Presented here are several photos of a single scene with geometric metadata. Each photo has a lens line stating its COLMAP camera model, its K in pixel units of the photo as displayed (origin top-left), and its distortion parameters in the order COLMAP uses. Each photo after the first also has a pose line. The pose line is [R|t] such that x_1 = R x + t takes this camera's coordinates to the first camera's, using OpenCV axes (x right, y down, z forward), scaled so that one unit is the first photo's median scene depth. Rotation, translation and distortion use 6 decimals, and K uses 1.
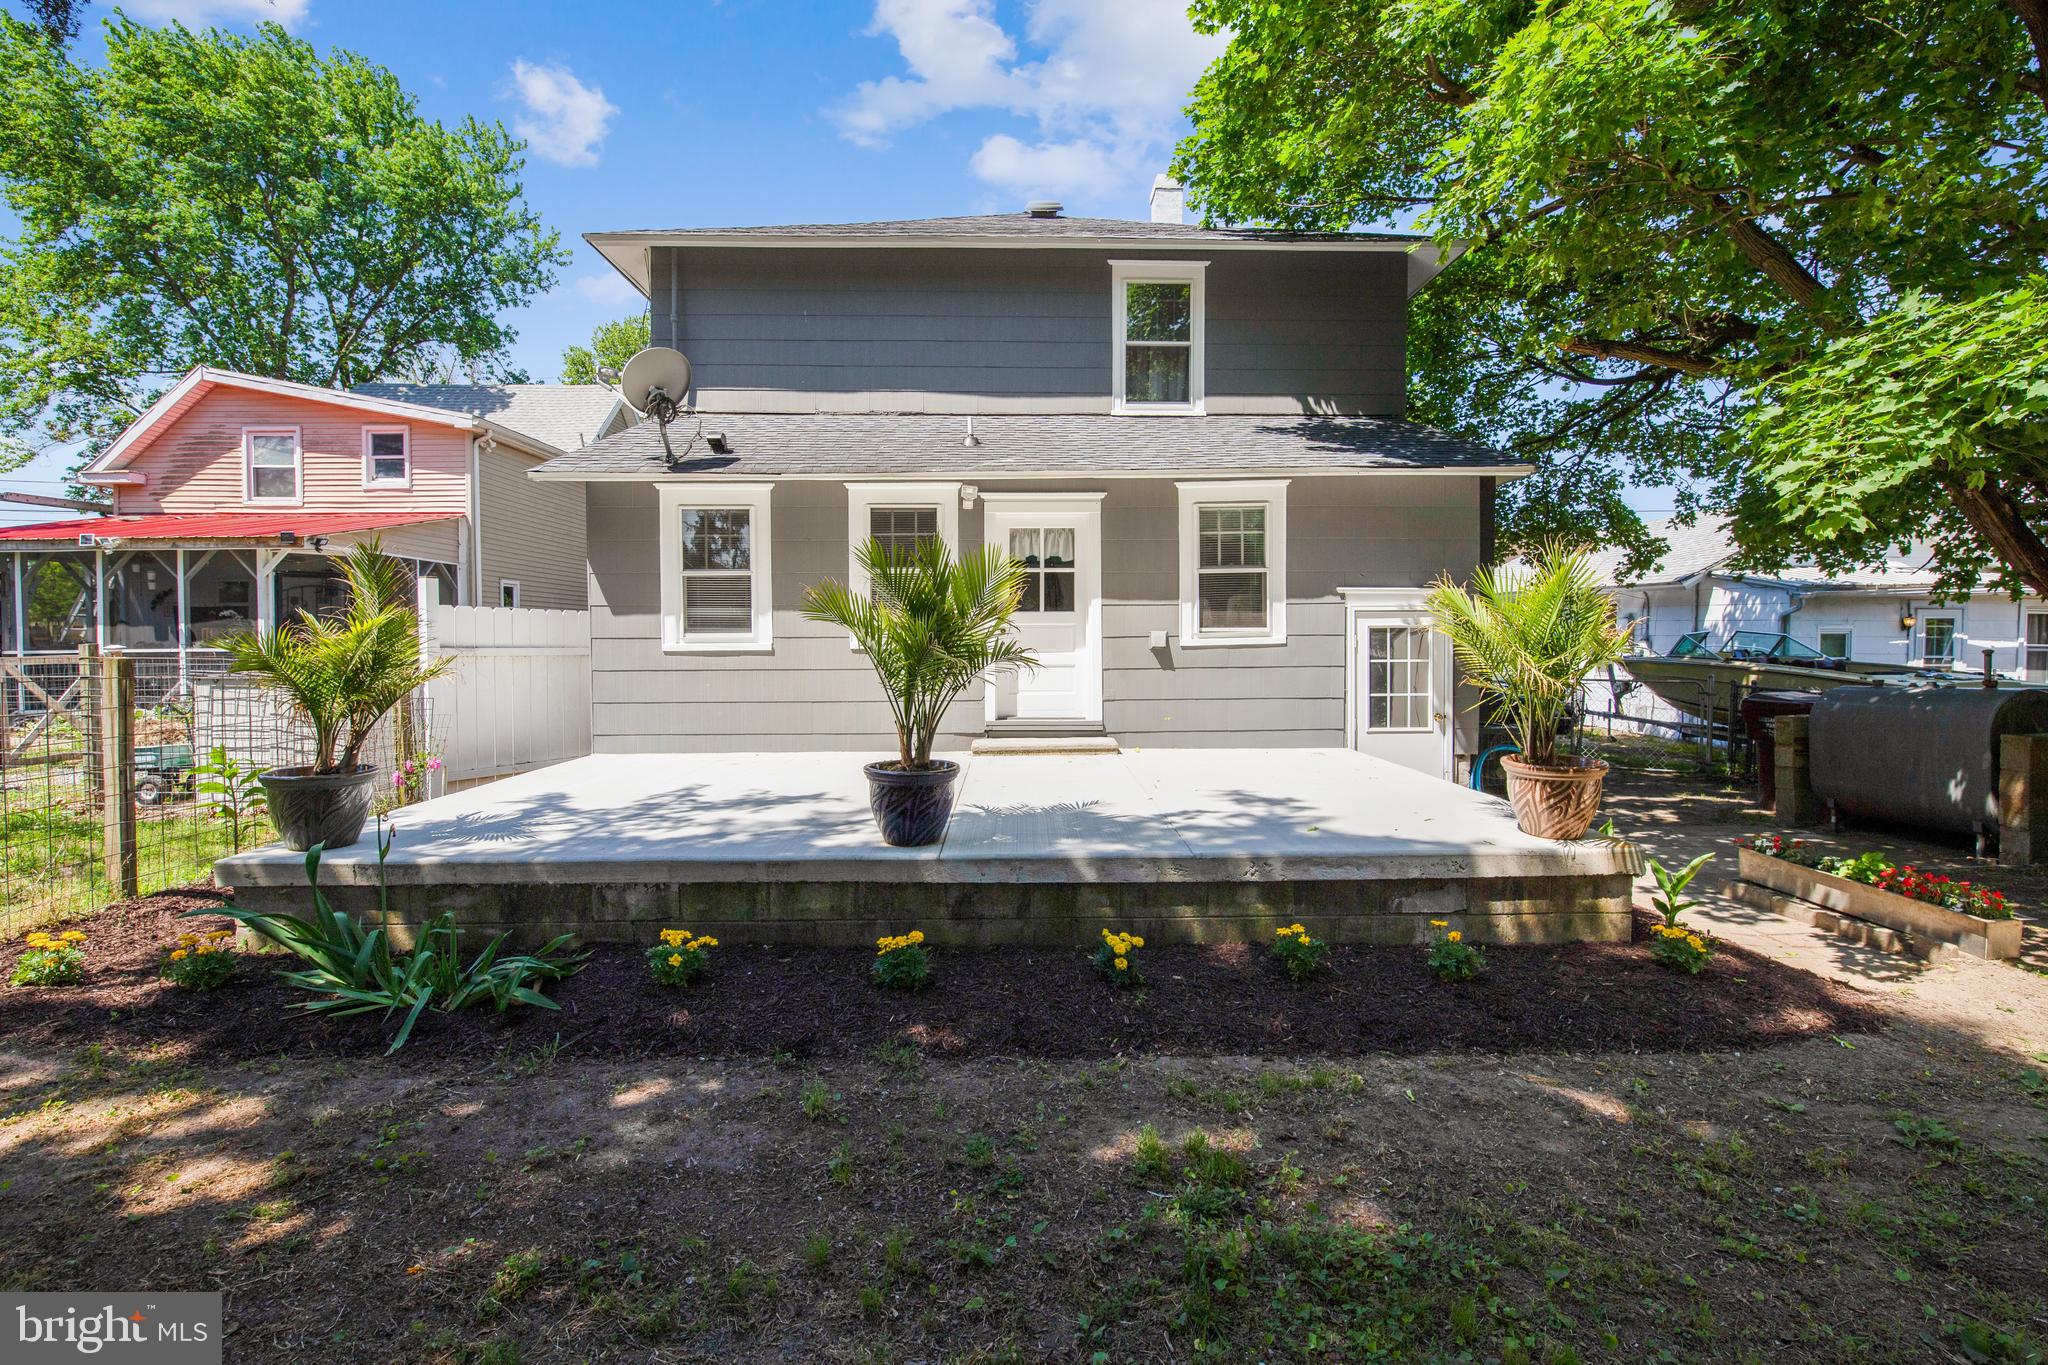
lens RADIAL K [[890.8, 0, 1024.3], [0, 890.8, 637.4], [0, 0, 1]] dist [-0.000703, -0.000055]
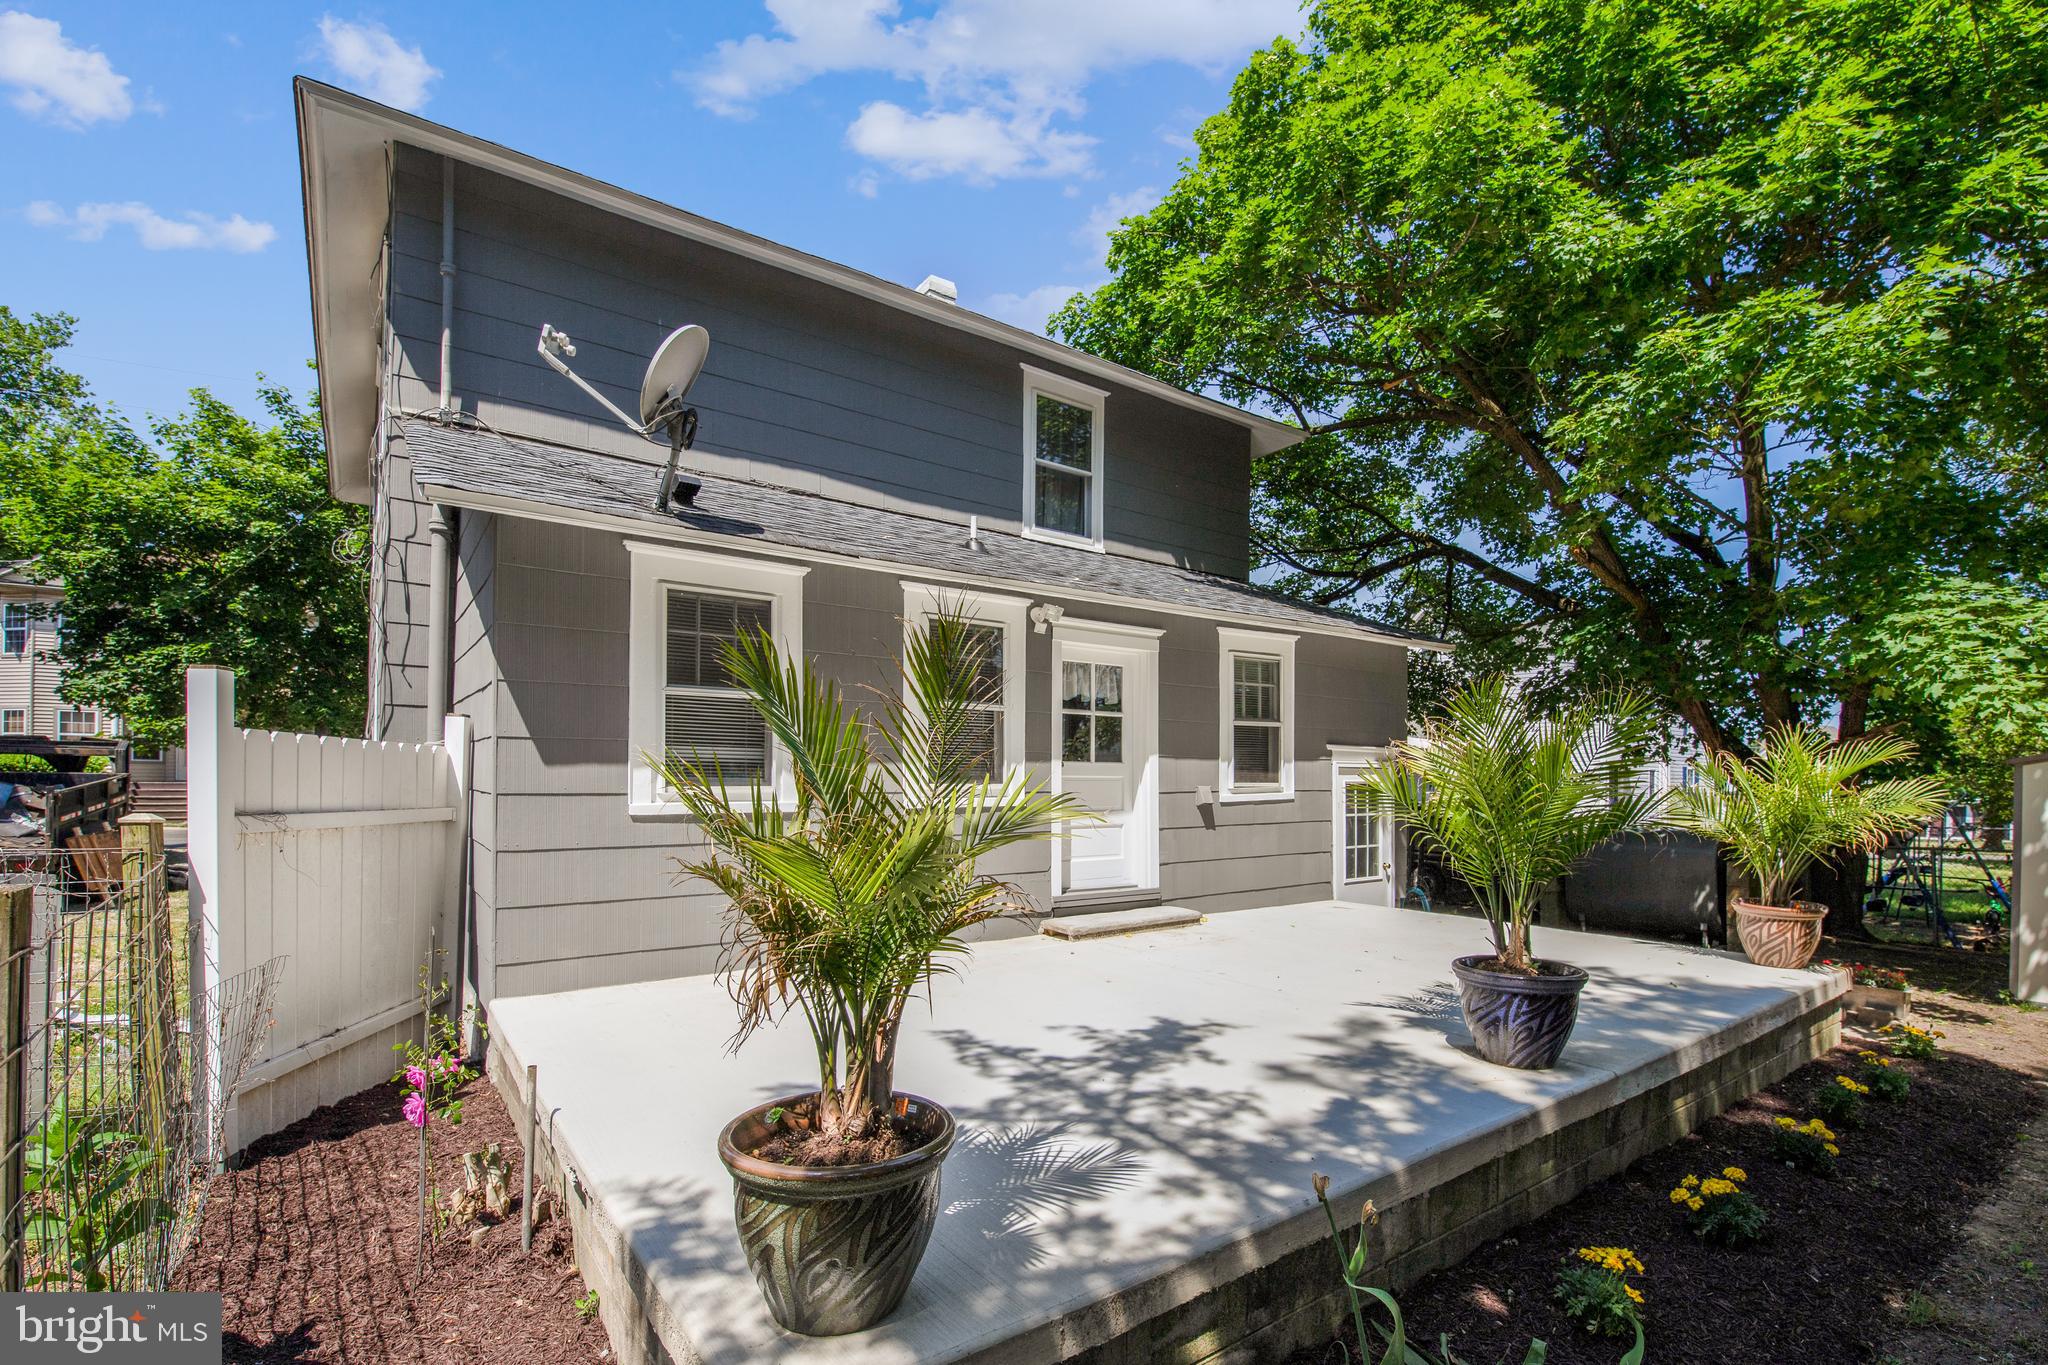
lens RADIAL K [[920.5, 0, 1021.5], [0, 920.5, 779.6], [0, 0, 1]] dist [0.000818, -0.000044]
pose [[0.824750, 0.009088, 0.565425, -0.538348], [-0.006253, 0.999956, -0.006951, -0.006328], [-0.565463, 0.002197, 0.824770, 0.323558]]
